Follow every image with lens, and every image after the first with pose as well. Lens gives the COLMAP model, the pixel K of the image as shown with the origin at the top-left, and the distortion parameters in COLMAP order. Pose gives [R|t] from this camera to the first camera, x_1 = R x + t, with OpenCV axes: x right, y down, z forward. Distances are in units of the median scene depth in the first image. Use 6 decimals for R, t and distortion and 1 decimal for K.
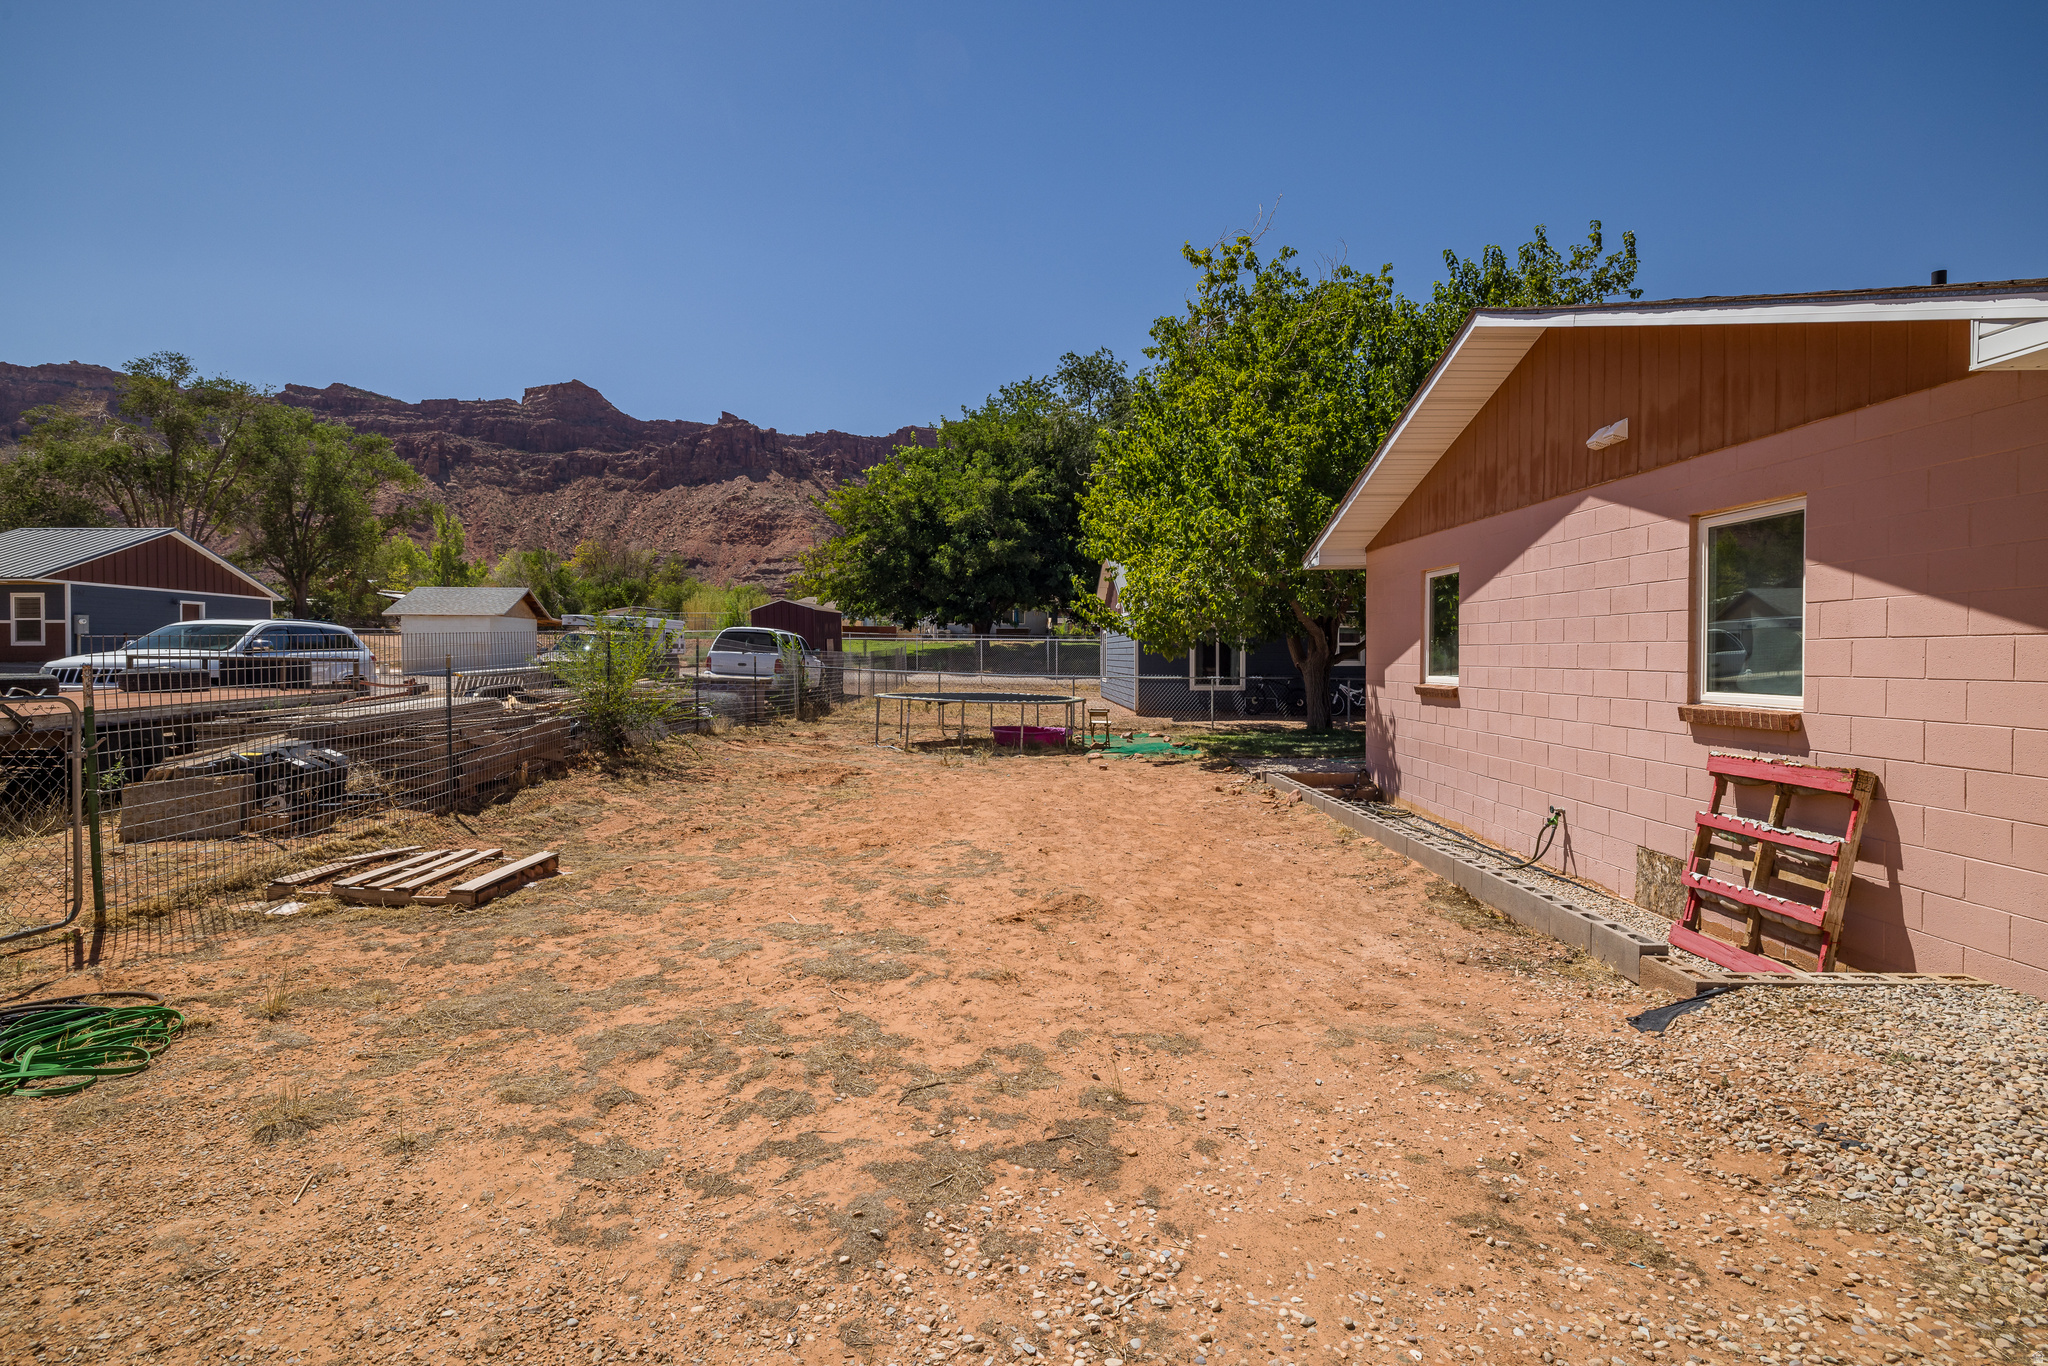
lens RADIAL K [[956.7, 0, 1015.1], [0, 956.7, 666.8], [0, 0, 1]] dist [-0.009958, 0.005023]
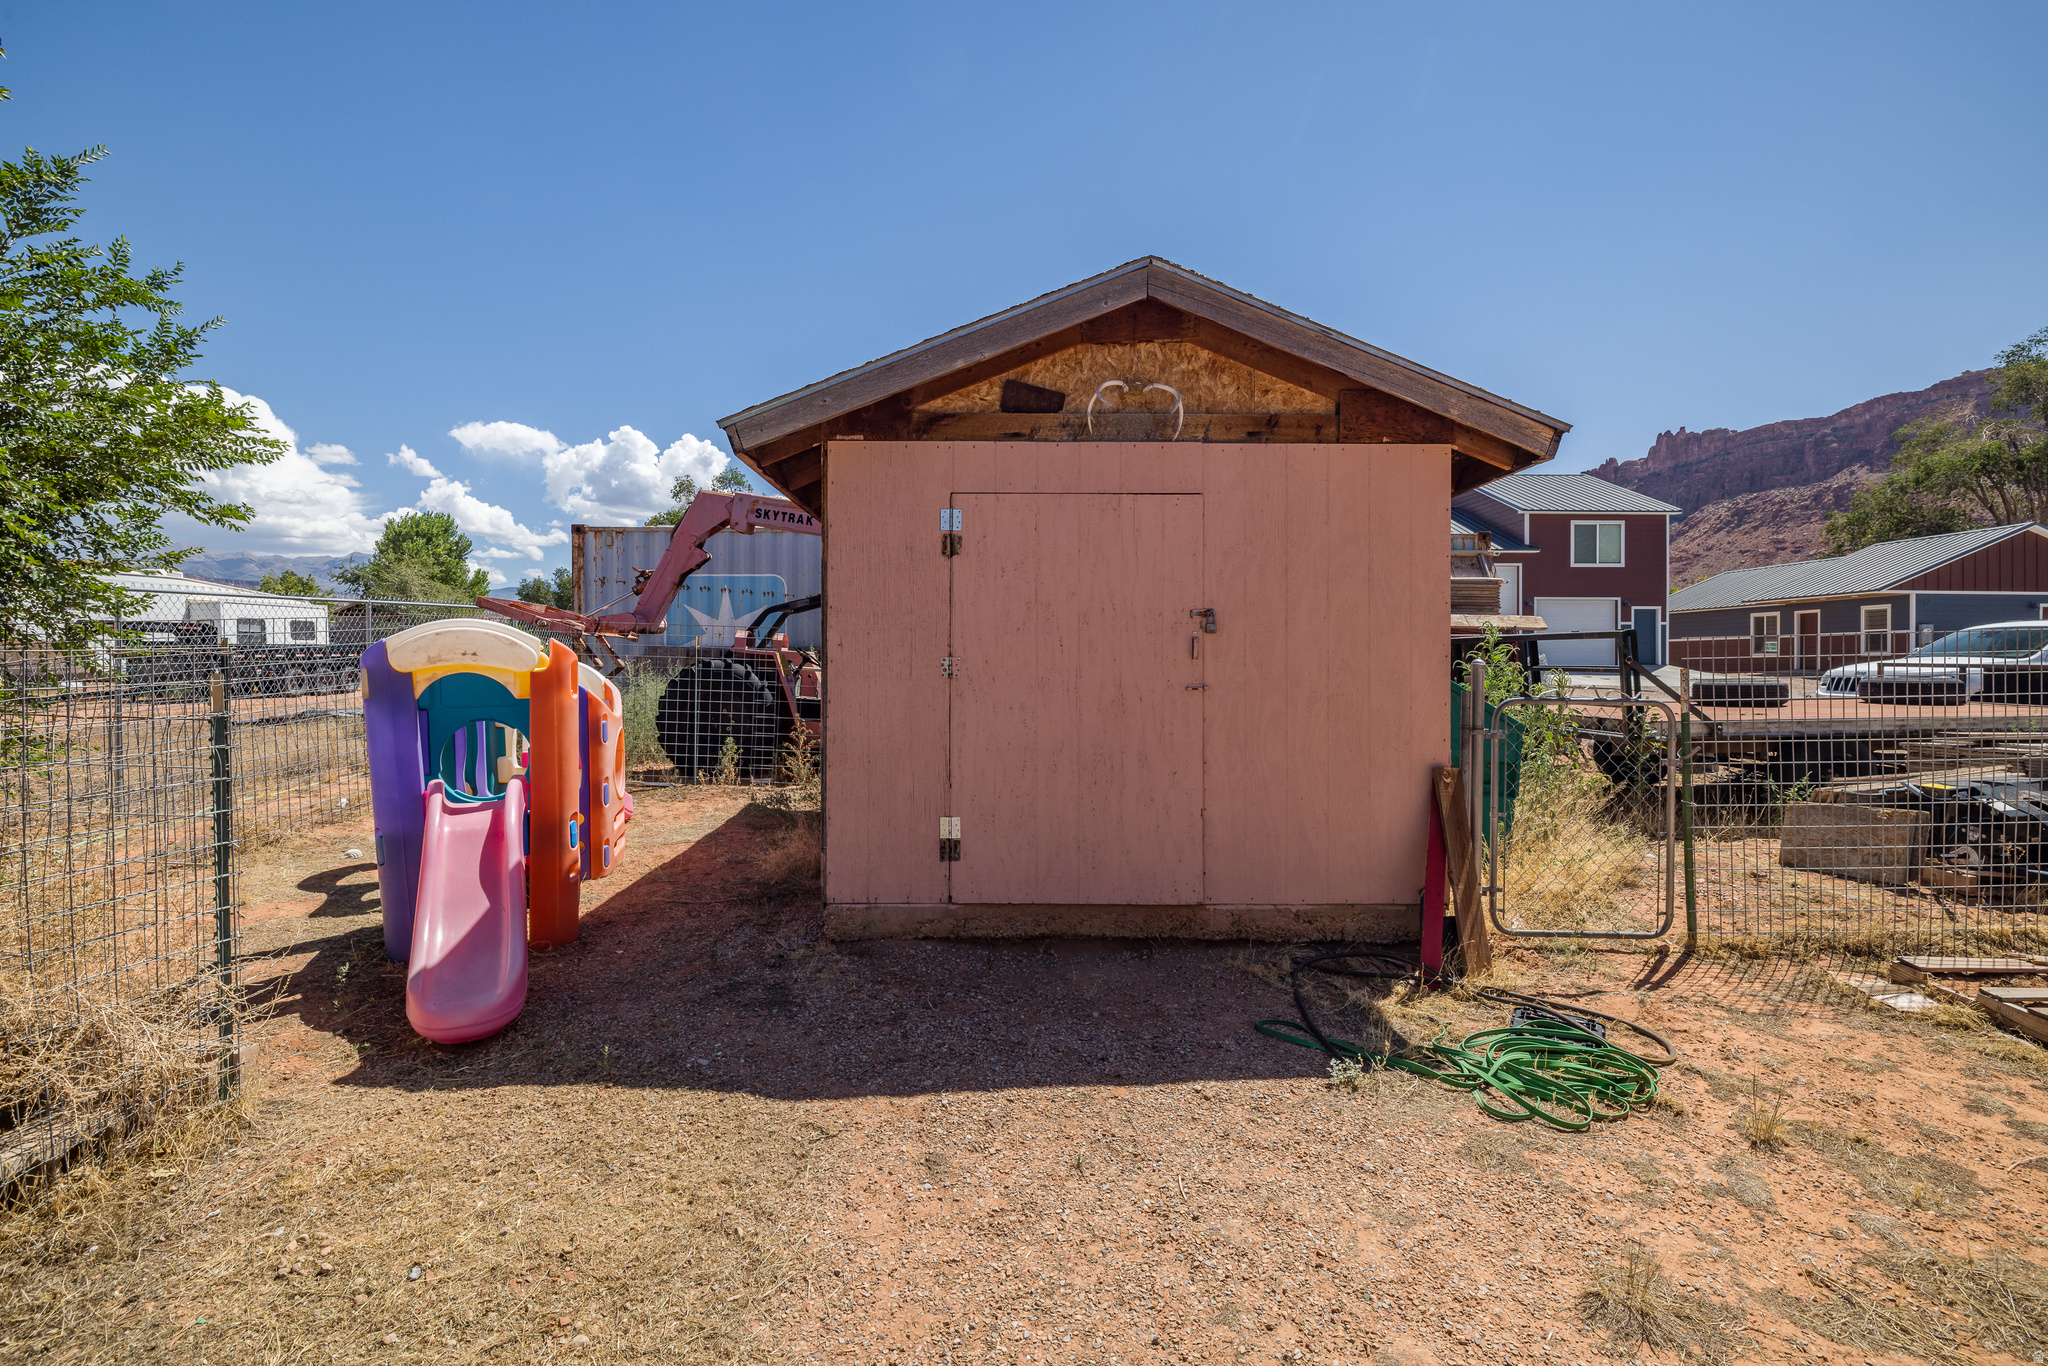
lens RADIAL K [[956.7, 0, 1015.1], [0, 956.7, 666.8], [0, 0, 1]] dist [-0.009958, 0.005023]
pose [[0.007221, 0.003063, -0.999969, -0.033066], [-0.015299, 0.999879, 0.002953, 0.003648], [0.999857, 0.015278, 0.007267, 0.295056]]
